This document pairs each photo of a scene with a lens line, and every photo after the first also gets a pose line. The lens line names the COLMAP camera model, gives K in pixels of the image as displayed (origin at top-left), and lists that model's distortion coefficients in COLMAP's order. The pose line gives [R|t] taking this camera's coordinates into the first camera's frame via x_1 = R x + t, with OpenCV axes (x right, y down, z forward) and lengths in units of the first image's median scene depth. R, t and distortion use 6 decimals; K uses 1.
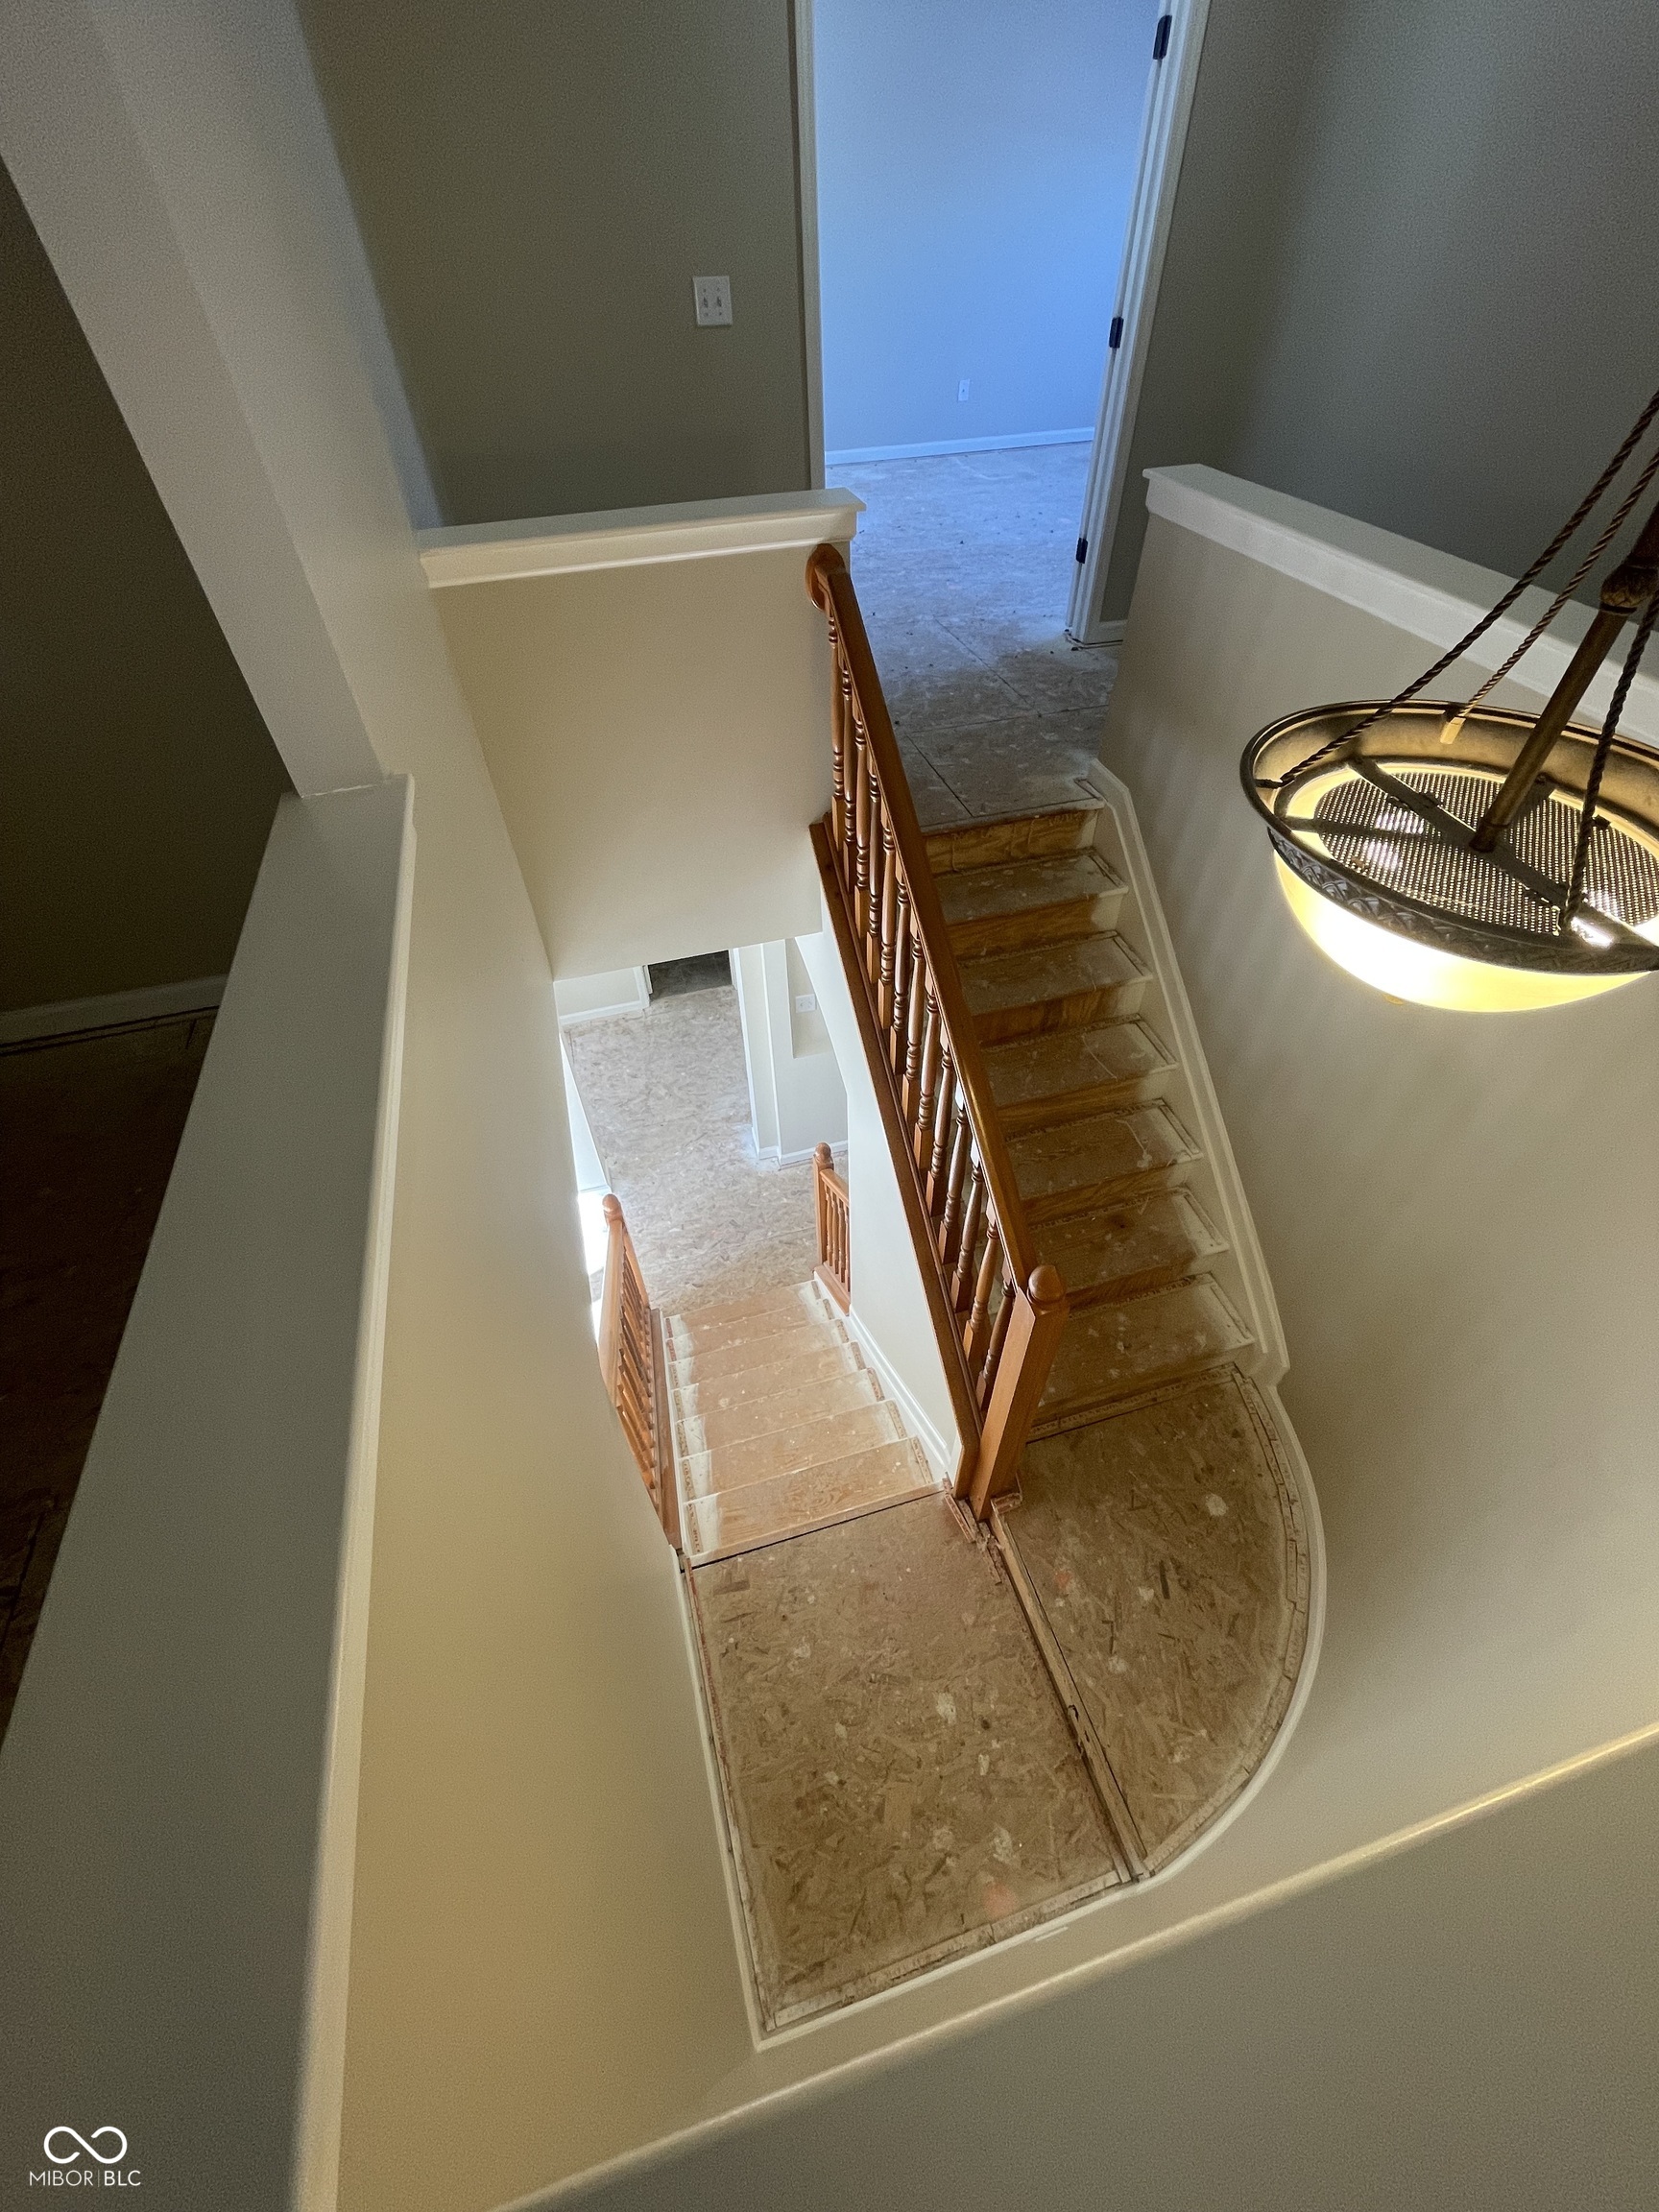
lens RADIAL K [[895.5, 0, 829.5], [0, 895.5, 1106.0], [0, 0, 1]] dist [-0.001314, -0.000423]
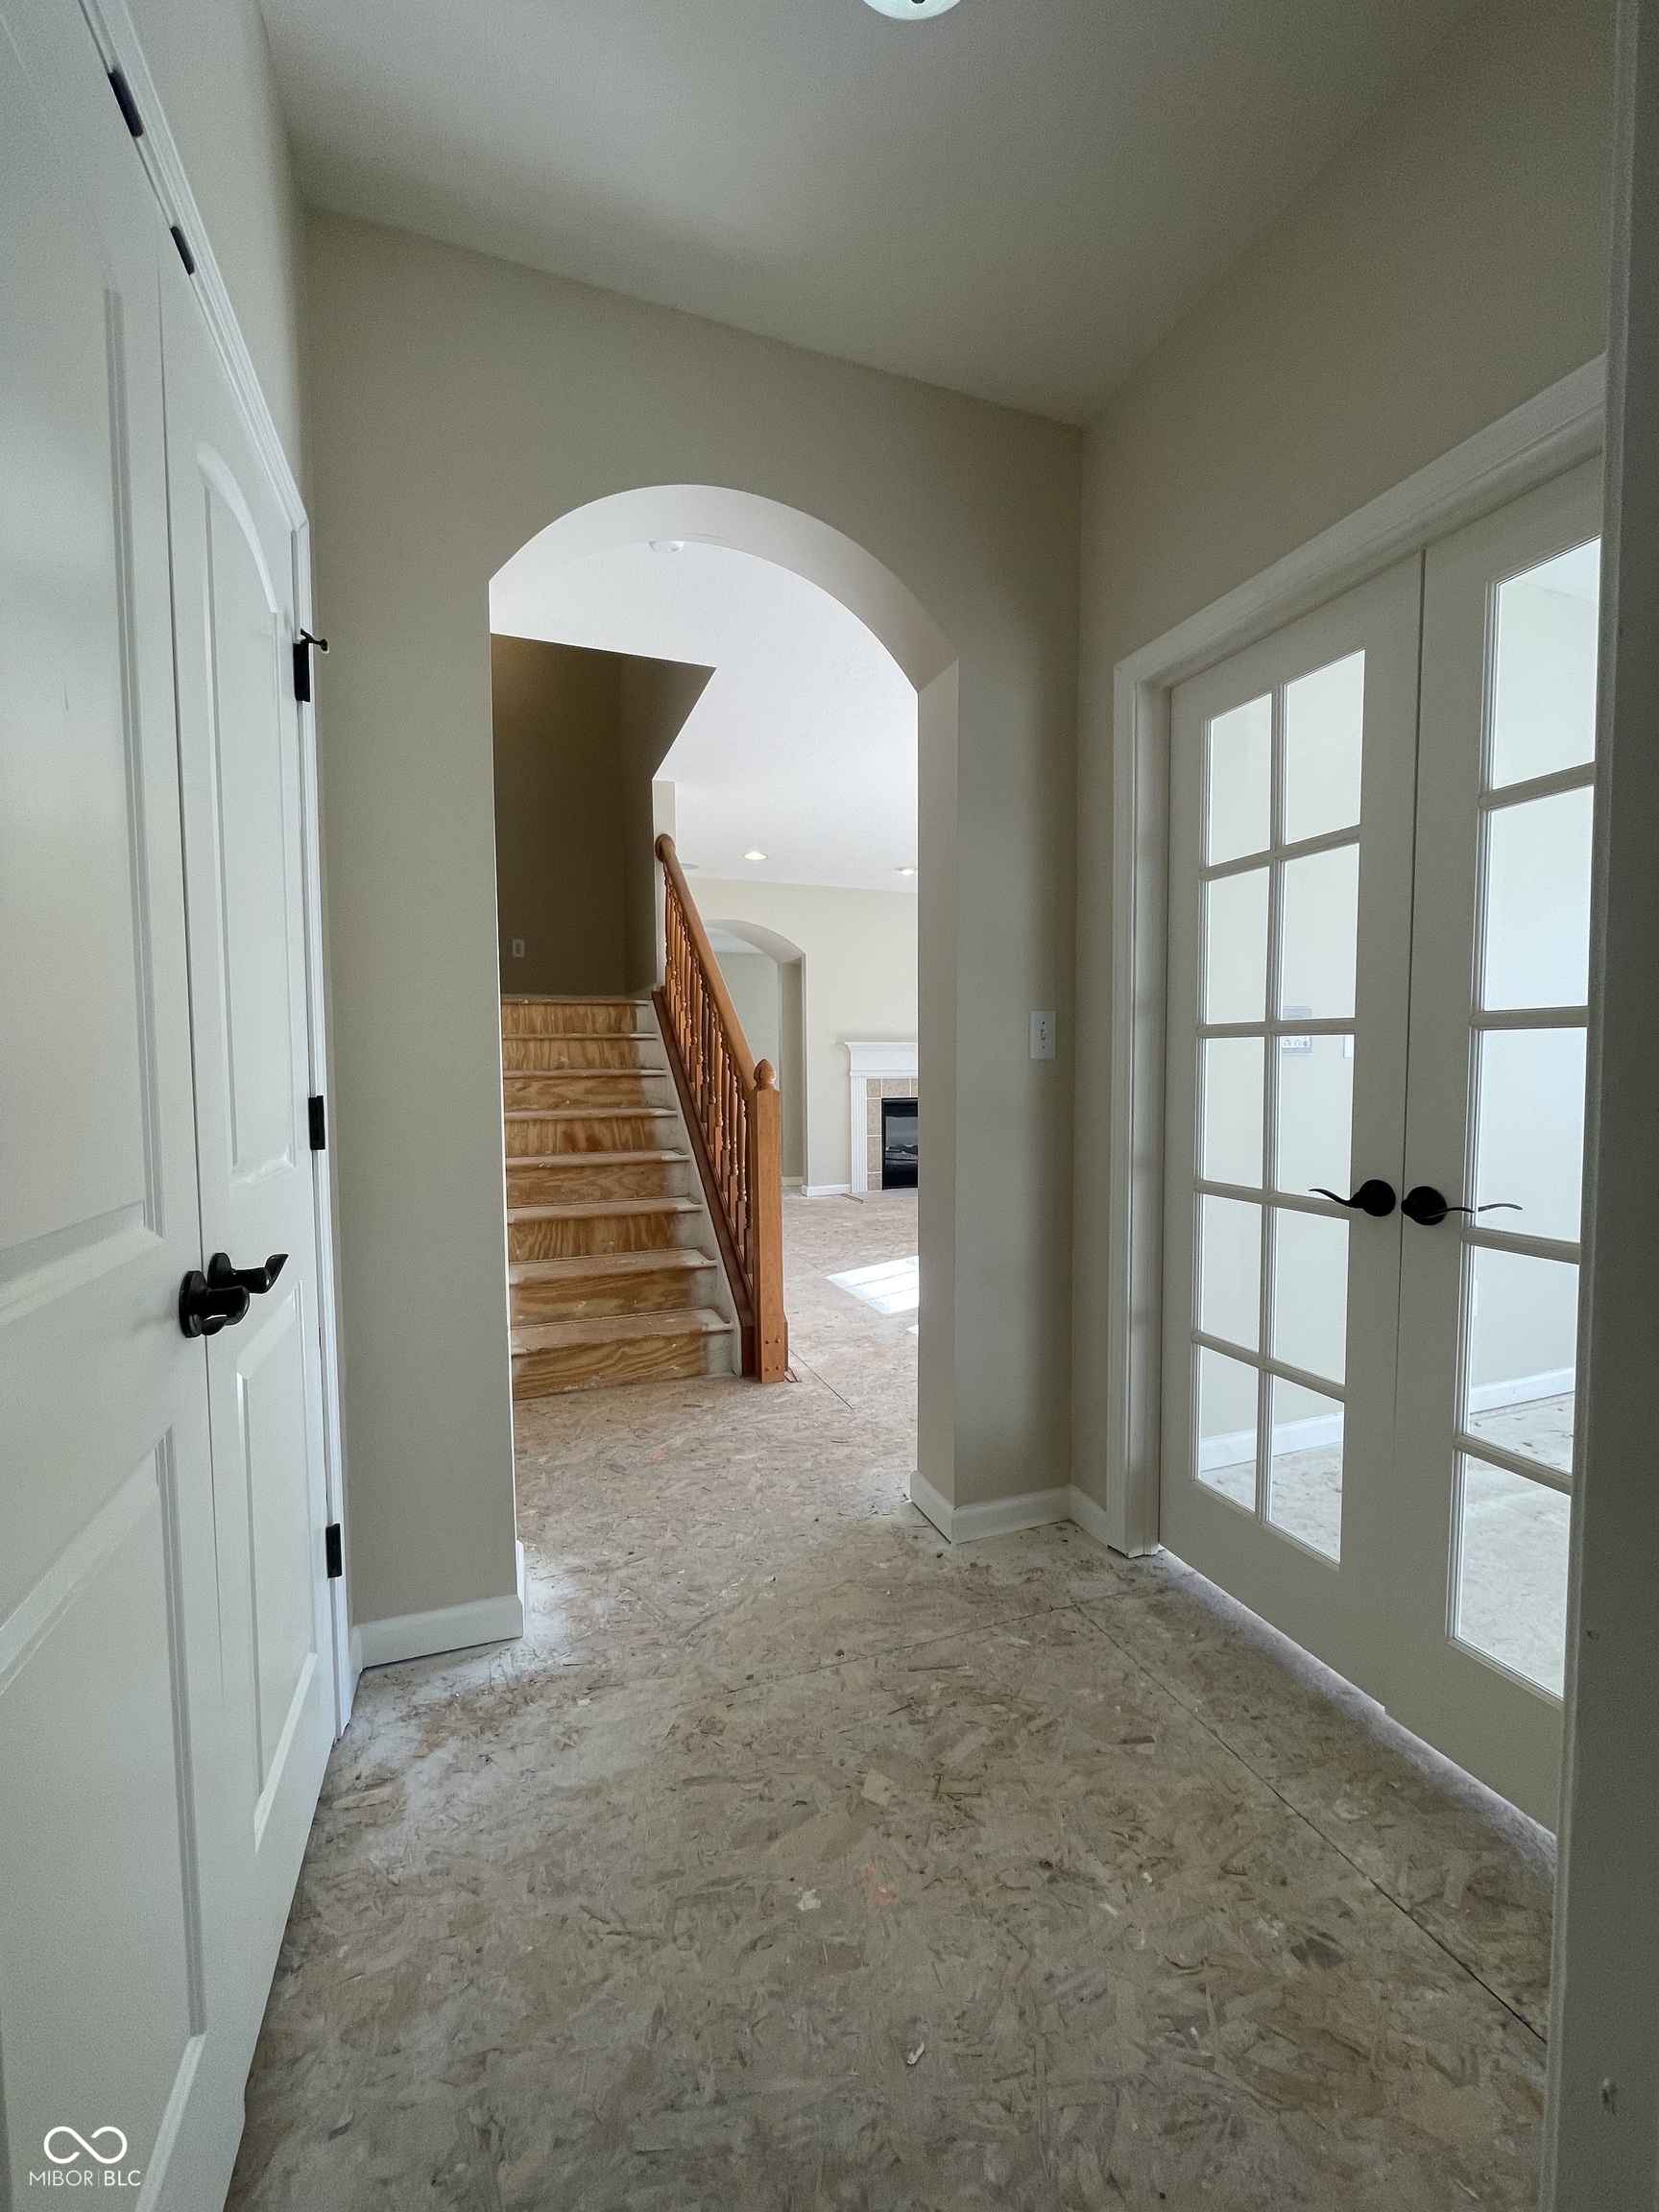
lens RADIAL K [[895.5, 0, 829.5], [0, 895.5, 1106.0], [0, 0, 1]] dist [-0.001314, -0.000423]
pose [[-0.996730, 0.030359, -0.074890, -0.171566], [-0.036454, 0.658169, 0.751987, -0.314778], [0.072120, 0.752258, -0.654910, 1.070608]]
